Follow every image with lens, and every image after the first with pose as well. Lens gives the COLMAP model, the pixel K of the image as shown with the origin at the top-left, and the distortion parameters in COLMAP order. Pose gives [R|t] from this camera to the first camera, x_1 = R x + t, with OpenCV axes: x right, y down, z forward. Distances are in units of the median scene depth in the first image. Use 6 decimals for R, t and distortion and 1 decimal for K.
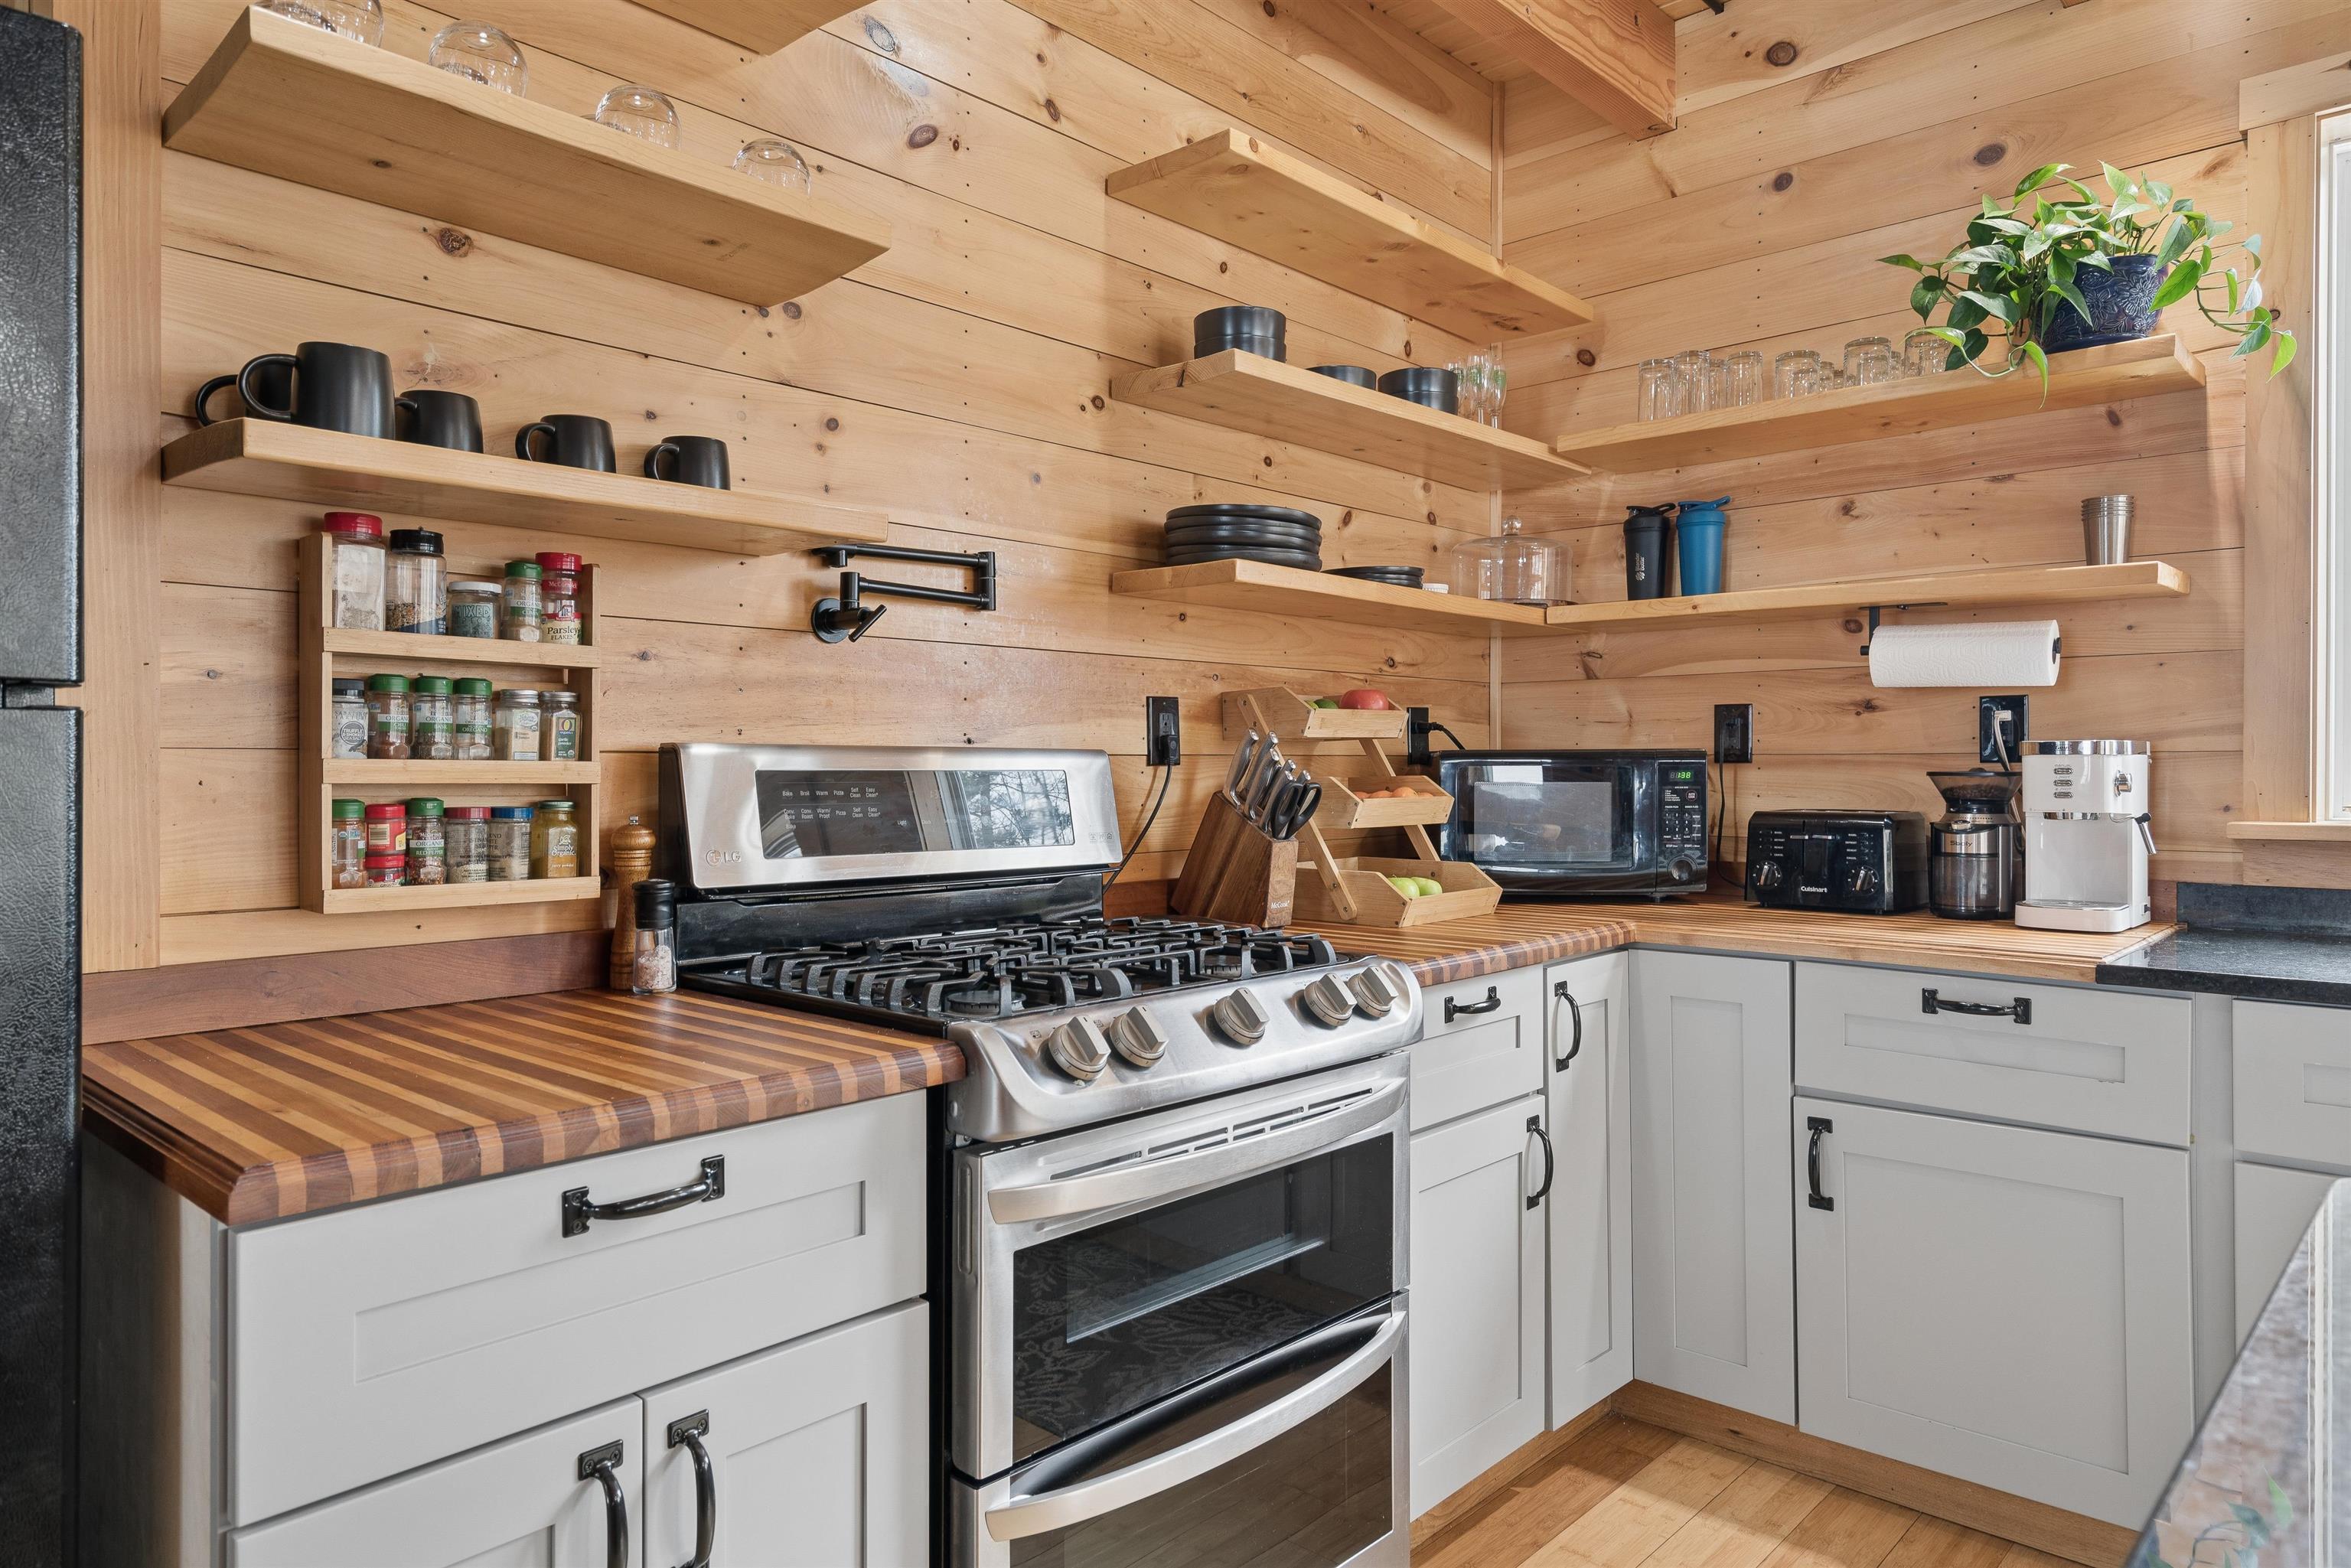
lens RADIAL K [[1473.7, 0, 1169.8], [0, 1473.7, 766.8], [0, 0, 1]] dist [0.003821, 0.005560]
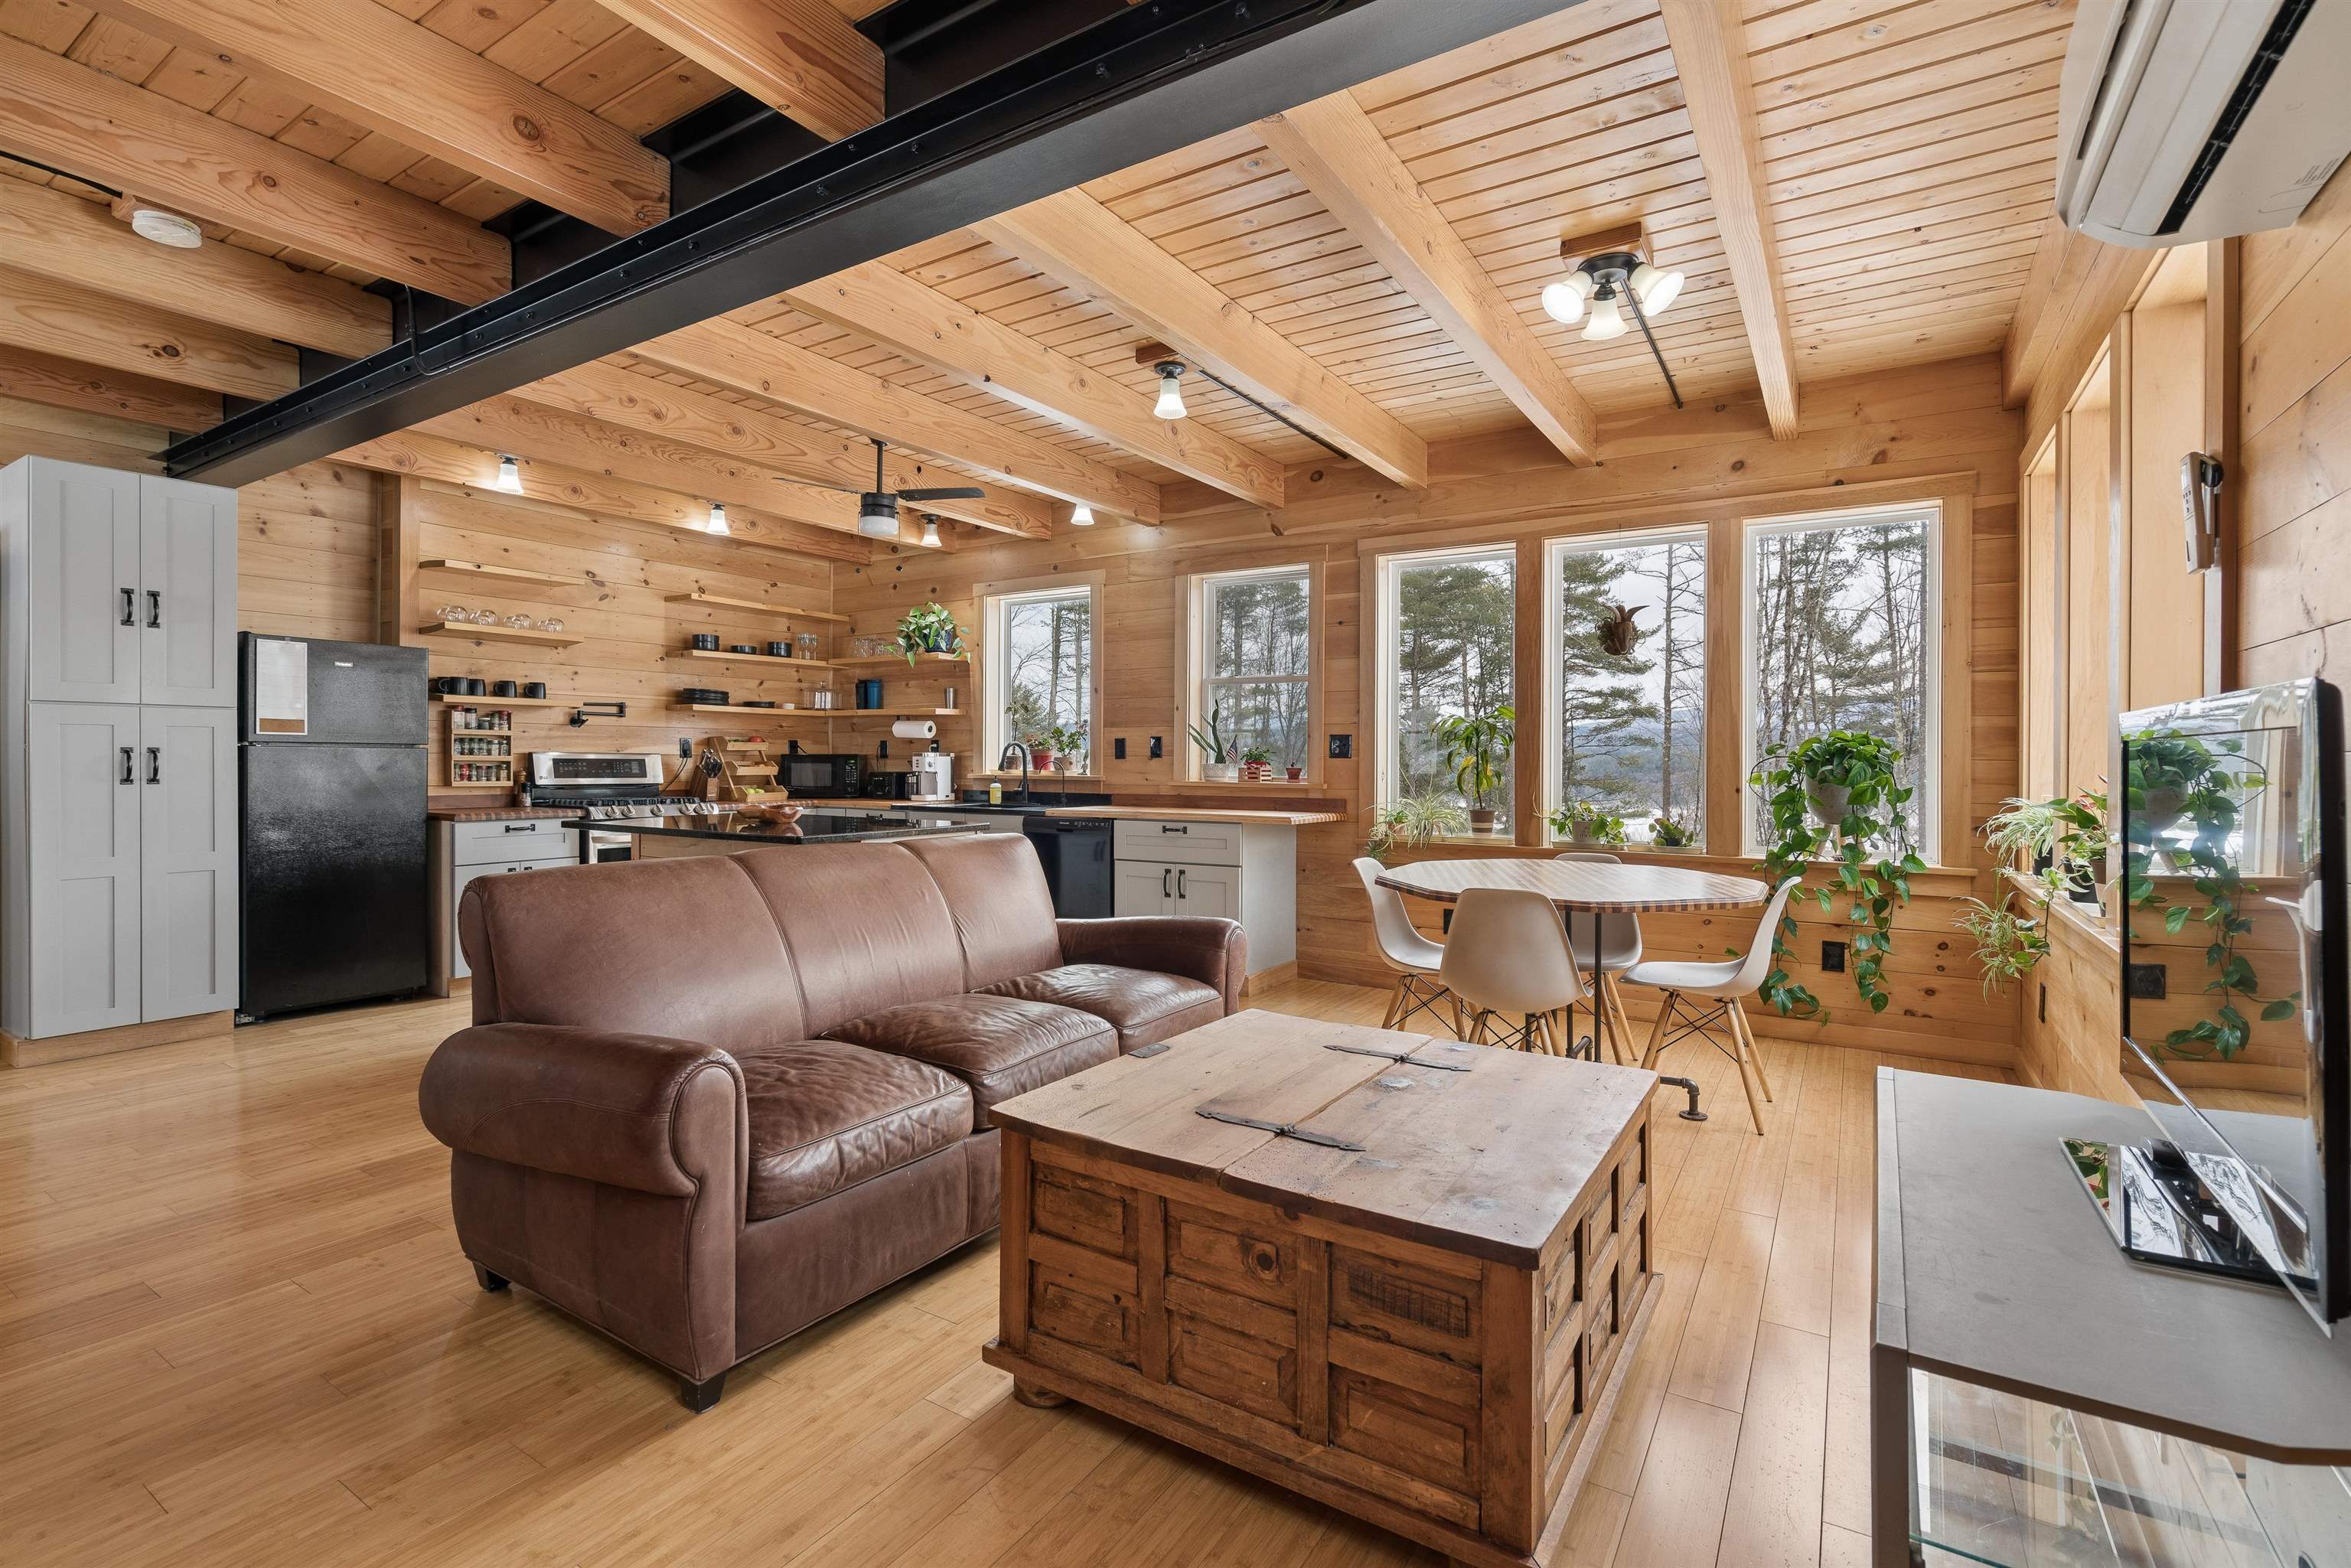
lens RADIAL K [[1076.4, 0, 1178.2], [0, 1076.4, 760.2], [0, 0, 1]] dist [-0.007960, 0.004857]
pose [[0.984026, 0.006034, 0.177922, 0.781357], [-0.006296, 0.999980, 0.000909, -0.004672], [-0.177913, -0.002015, 0.984044, -1.964406]]
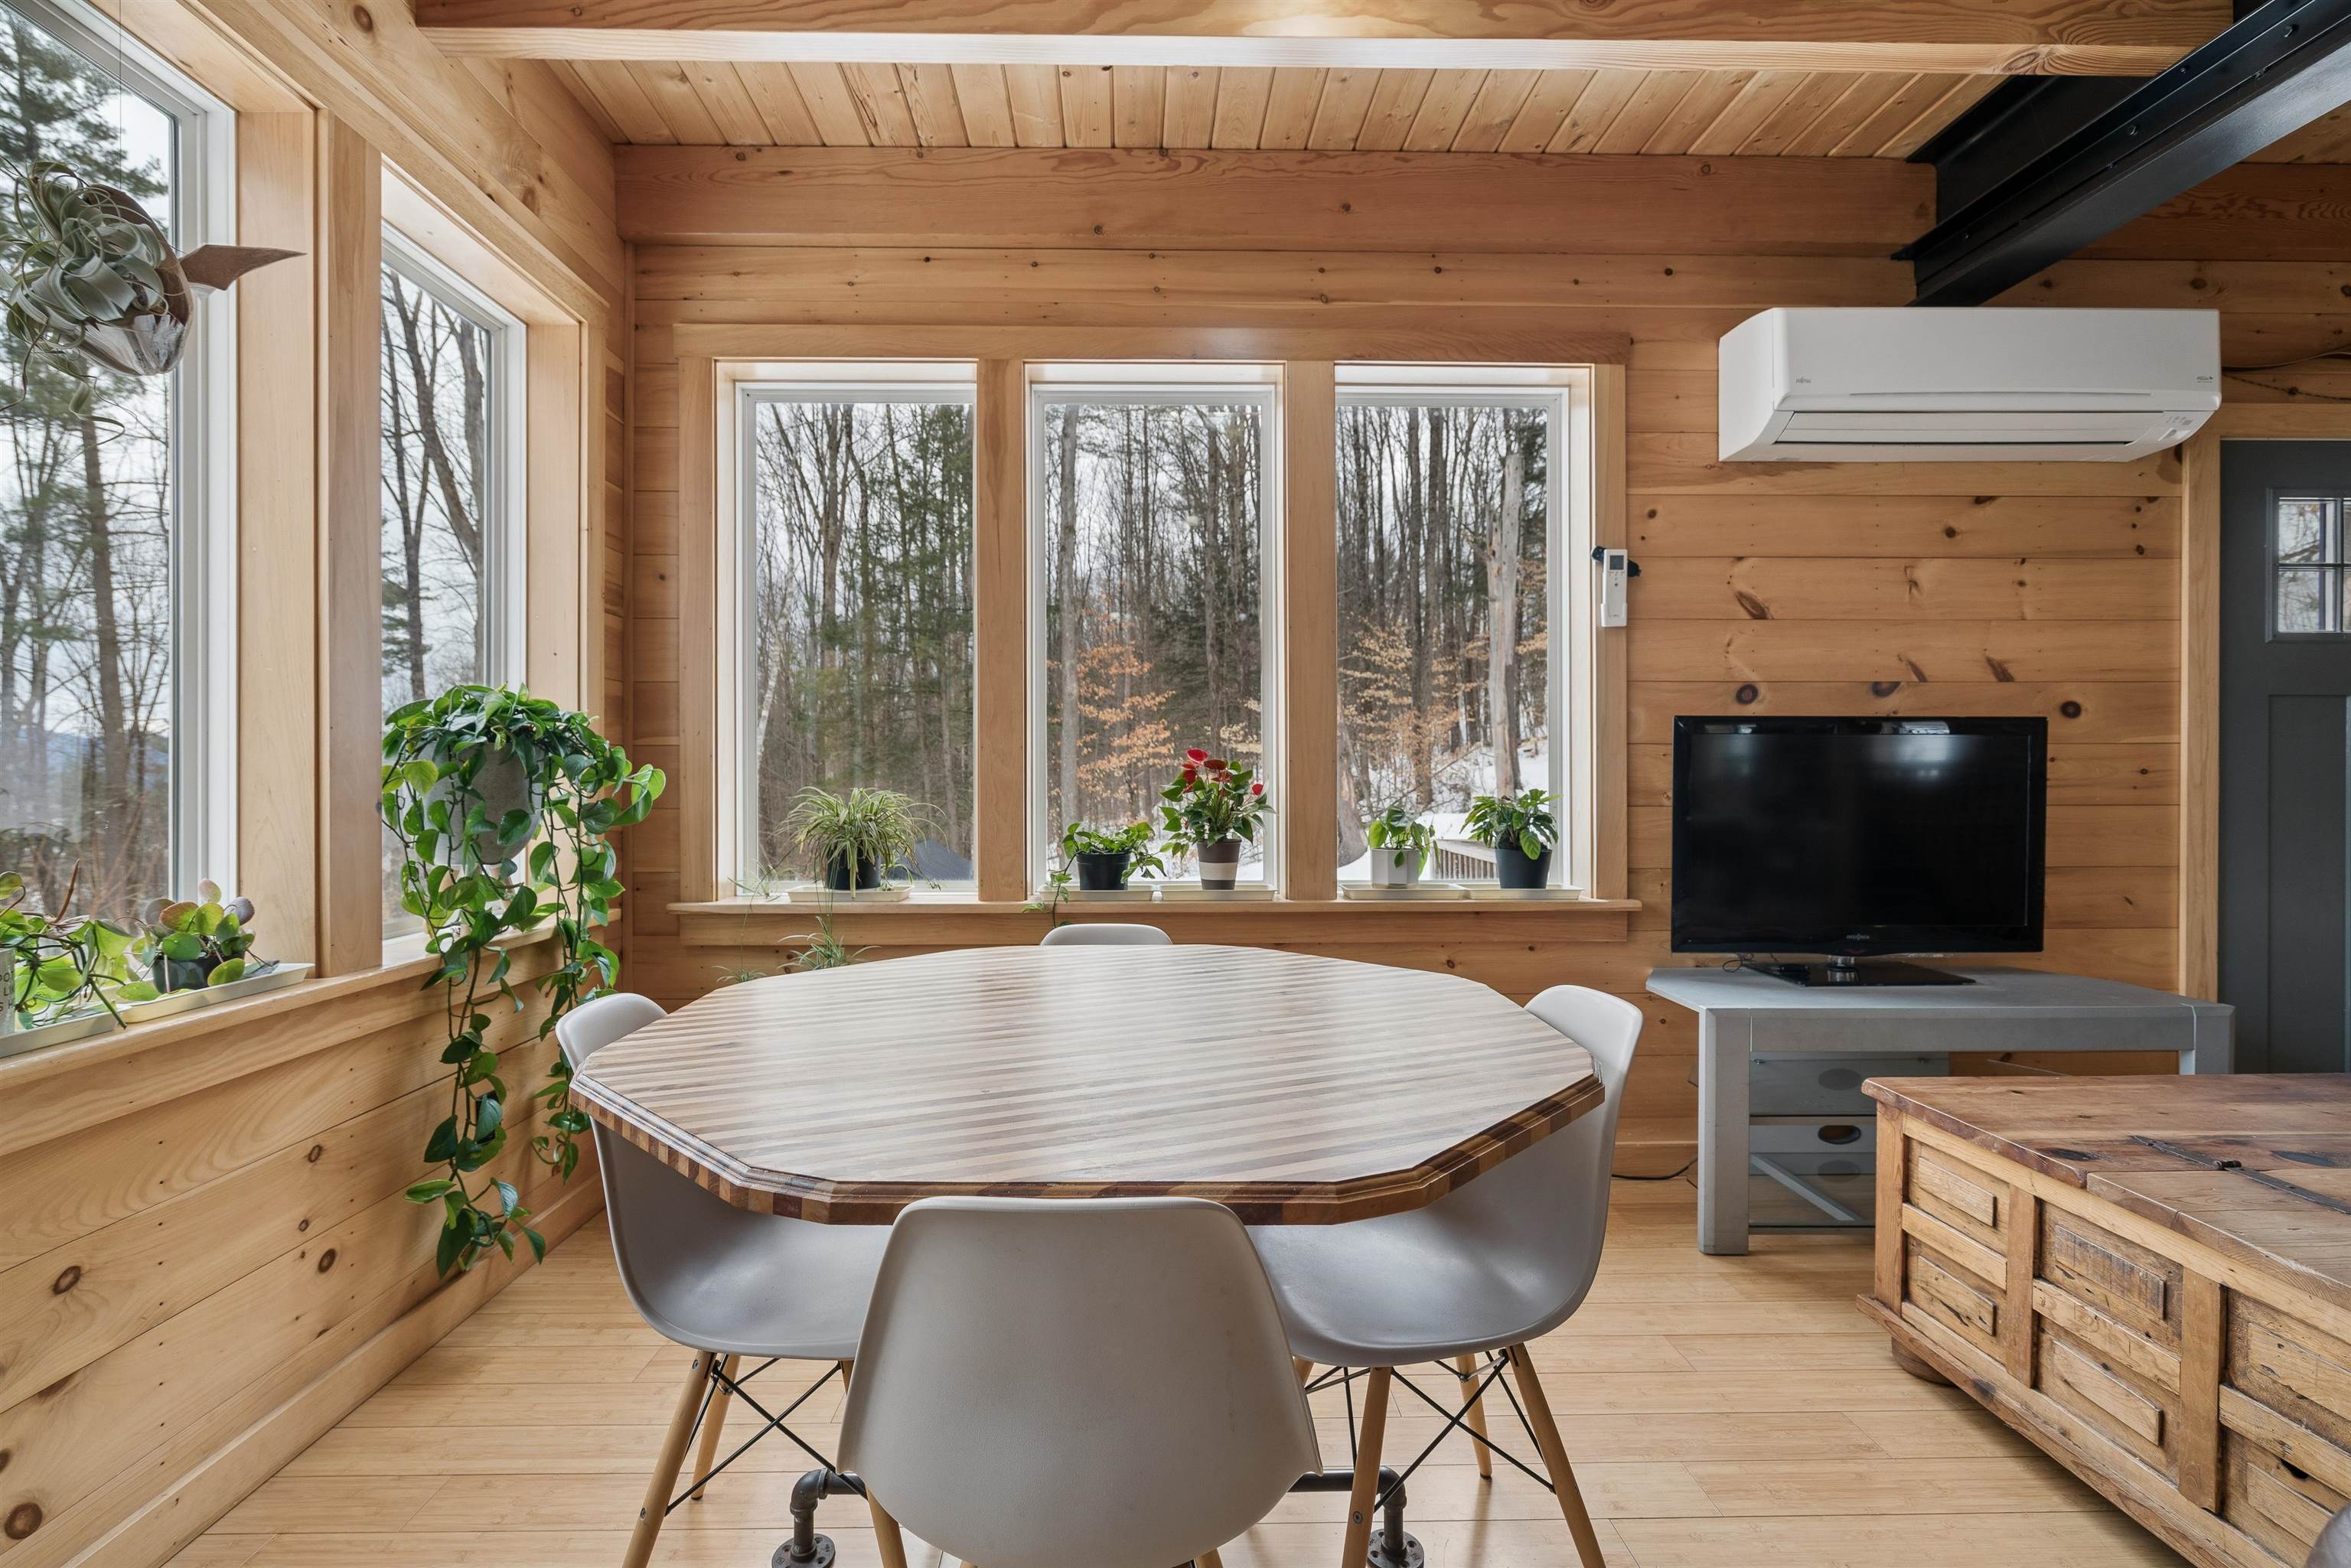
lens RADIAL K [[1076.4, 0, 1164.2], [0, 1076.4, 777.7], [0, 0, 1]] dist [-0.007960, 0.004857]
pose [[-0.699957, -0.001063, 0.714184, 1.125007], [0.001854, 0.999993, 0.003306, 0.023660], [-0.714182, 0.003638, -0.699950, -0.100035]]
